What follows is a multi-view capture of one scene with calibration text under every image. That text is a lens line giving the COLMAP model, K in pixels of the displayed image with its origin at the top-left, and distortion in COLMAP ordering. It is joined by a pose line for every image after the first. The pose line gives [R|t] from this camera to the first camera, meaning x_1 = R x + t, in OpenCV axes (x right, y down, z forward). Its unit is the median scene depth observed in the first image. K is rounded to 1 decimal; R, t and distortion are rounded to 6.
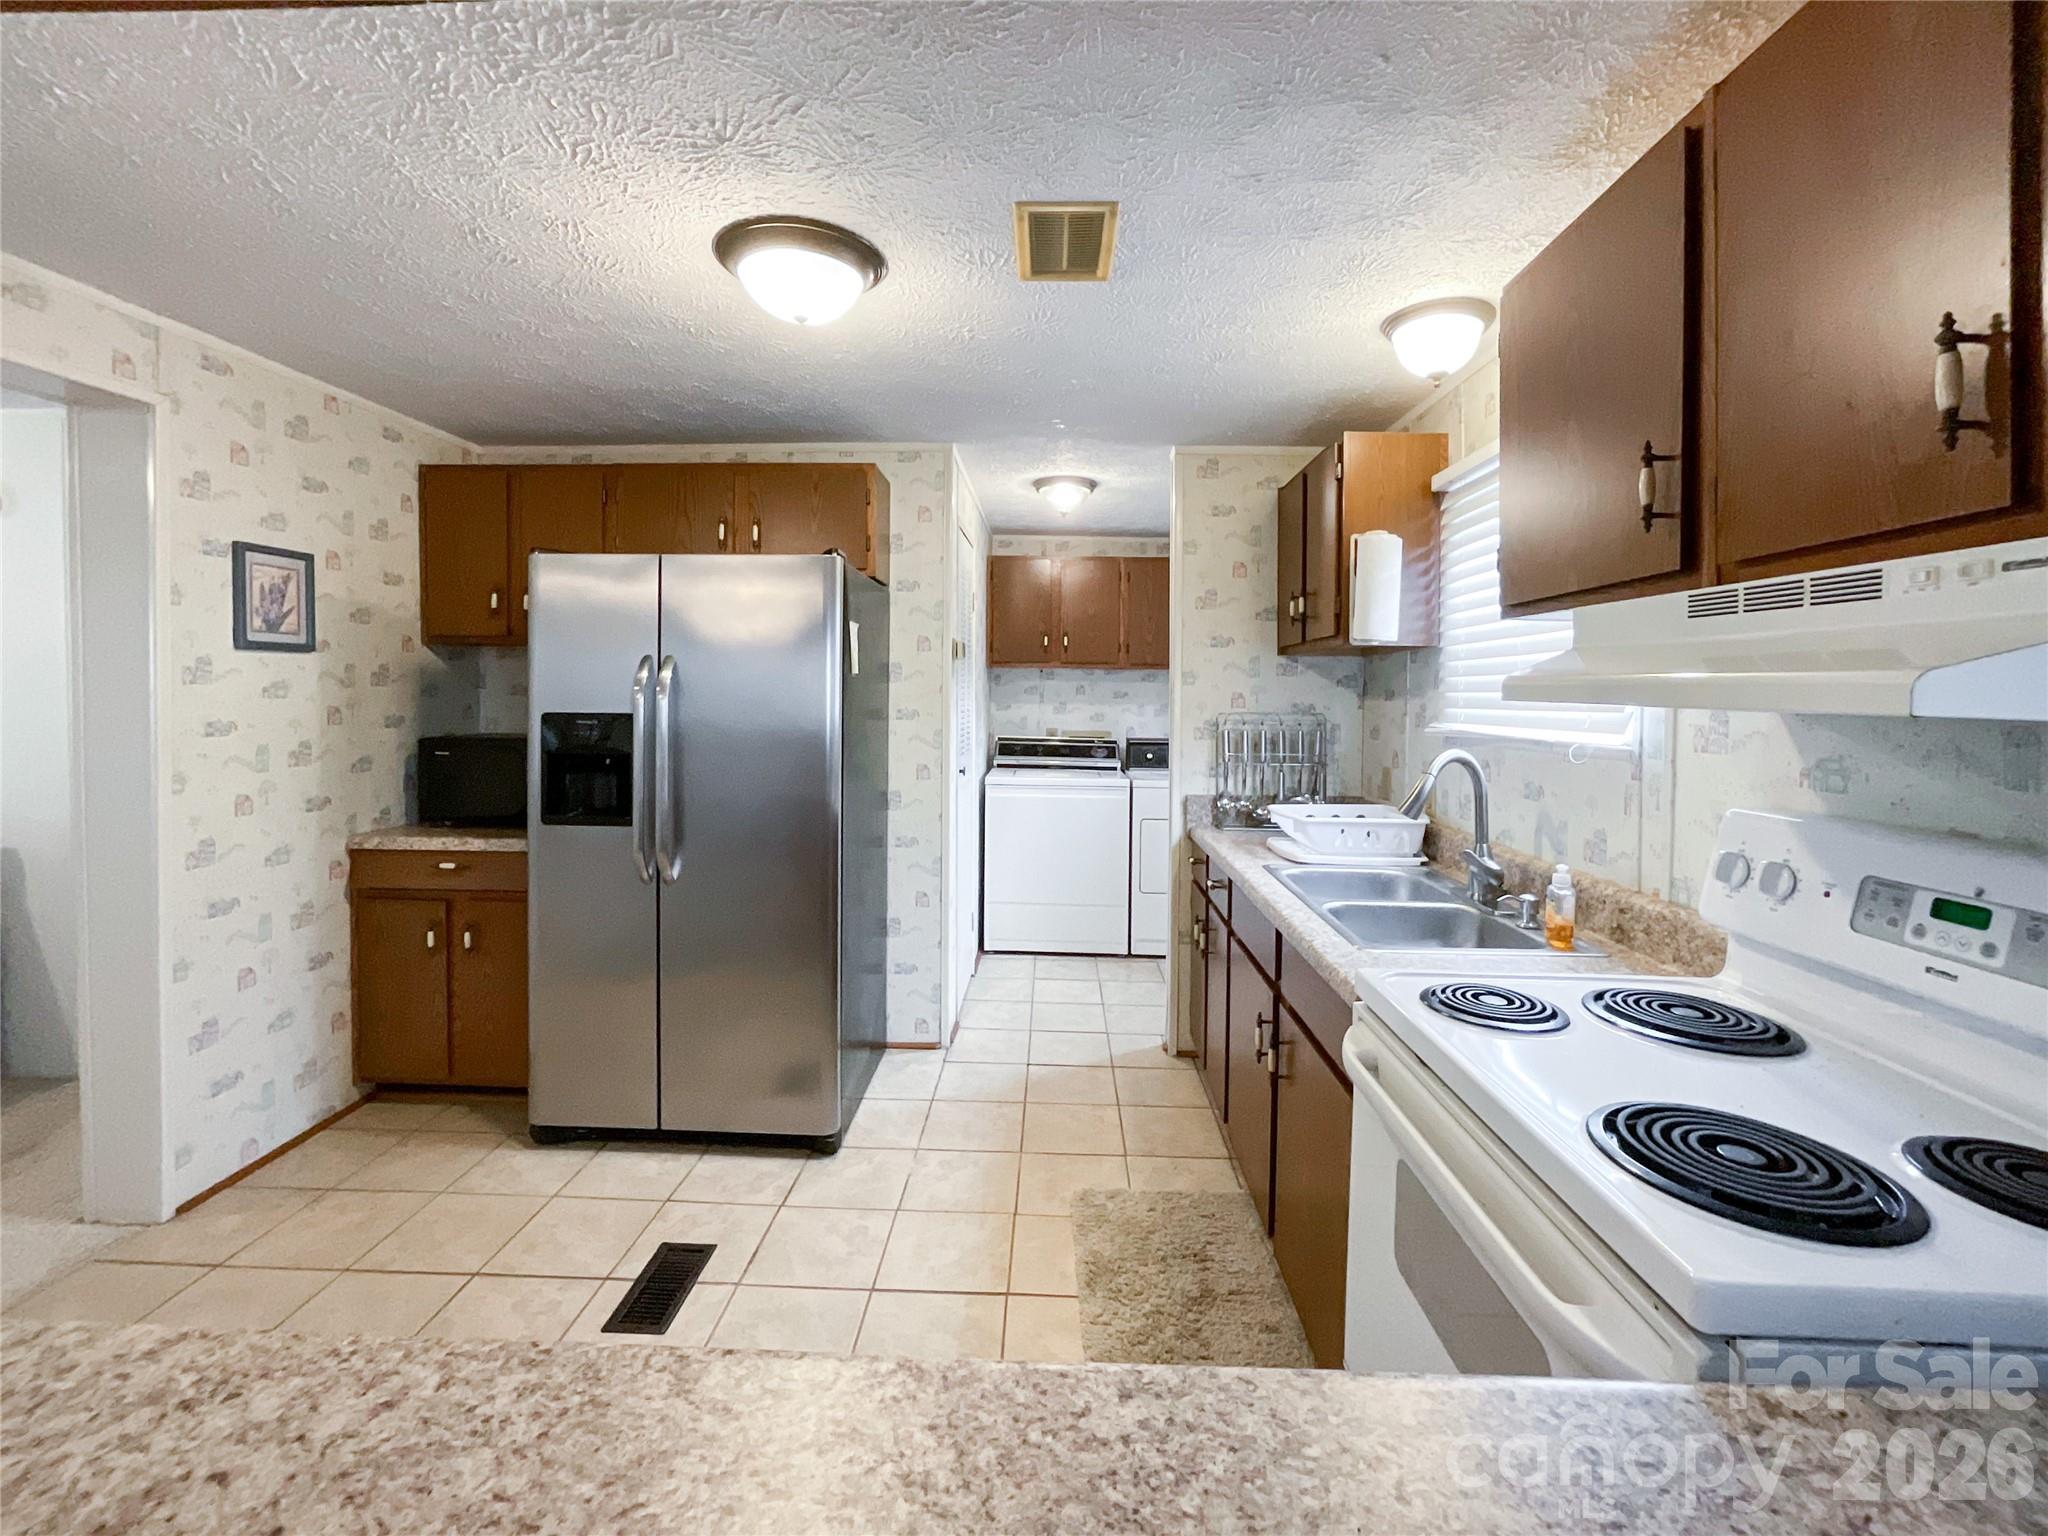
lens RADIAL K [[866.8, 0, 1050.9], [0, 866.8, 693.0], [0, 0, 1]] dist [-0.009660, 0.004625]
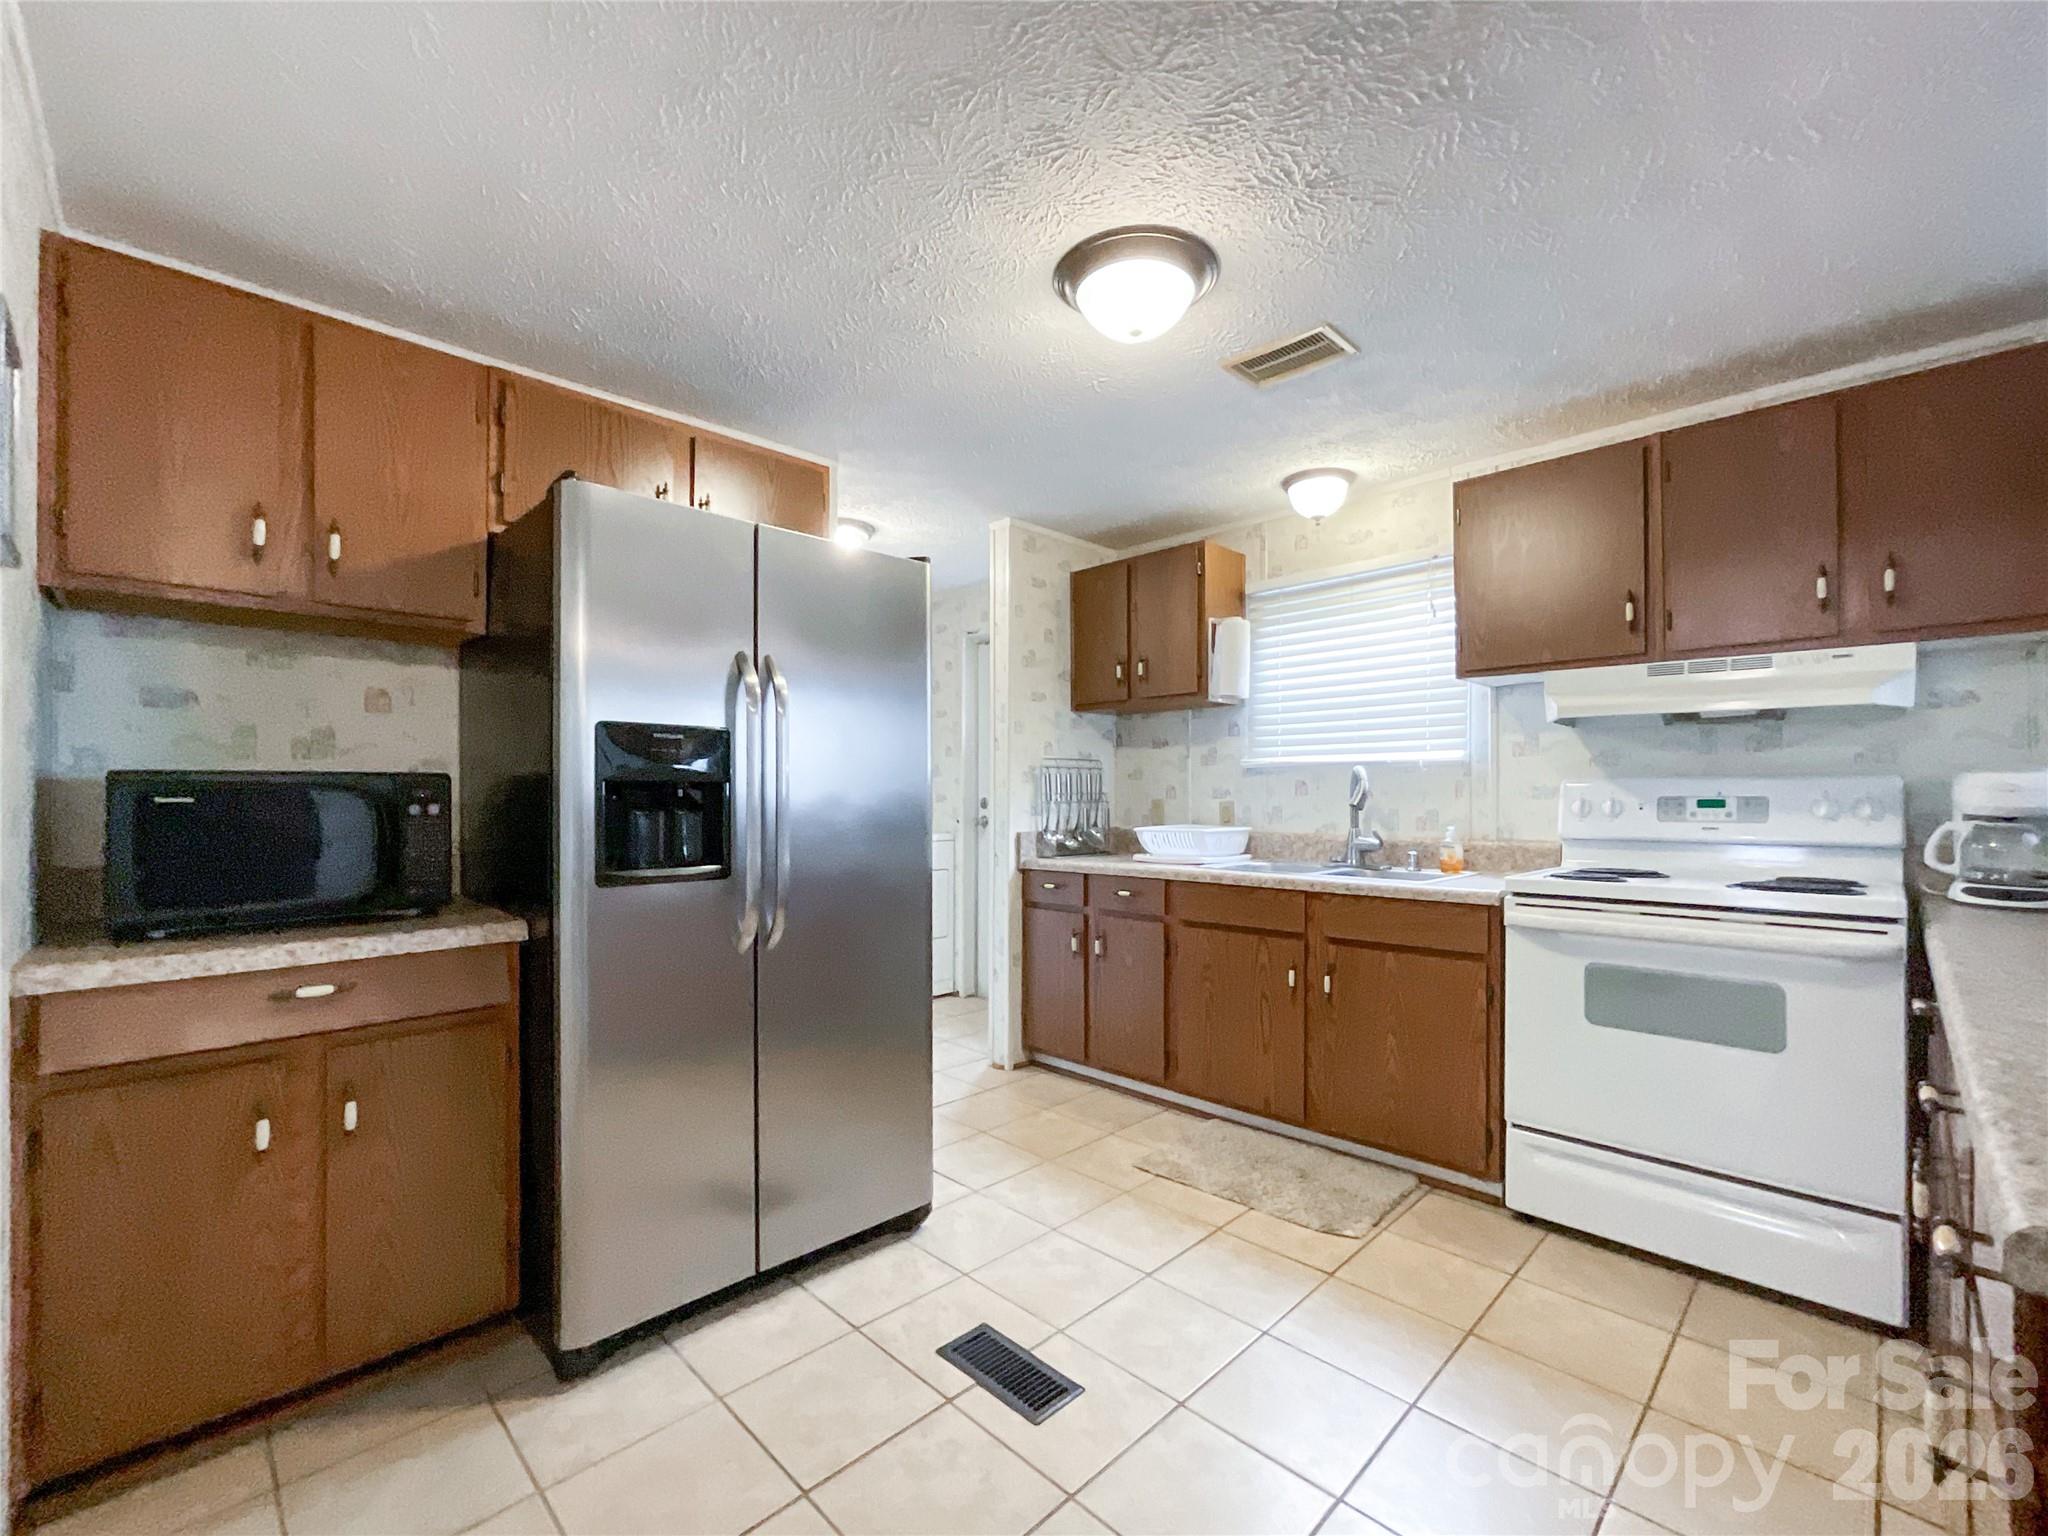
lens RADIAL K [[866.8, 0, 1018.5], [0, 866.8, 769.3], [0, 0, 1]] dist [-0.009660, 0.004625]
pose [[0.694499, 0.006147, 0.719468, -0.832484], [0.010245, 0.999778, -0.018432, 0.074141], [-0.719421, 0.020172, 0.694281, 0.288689]]
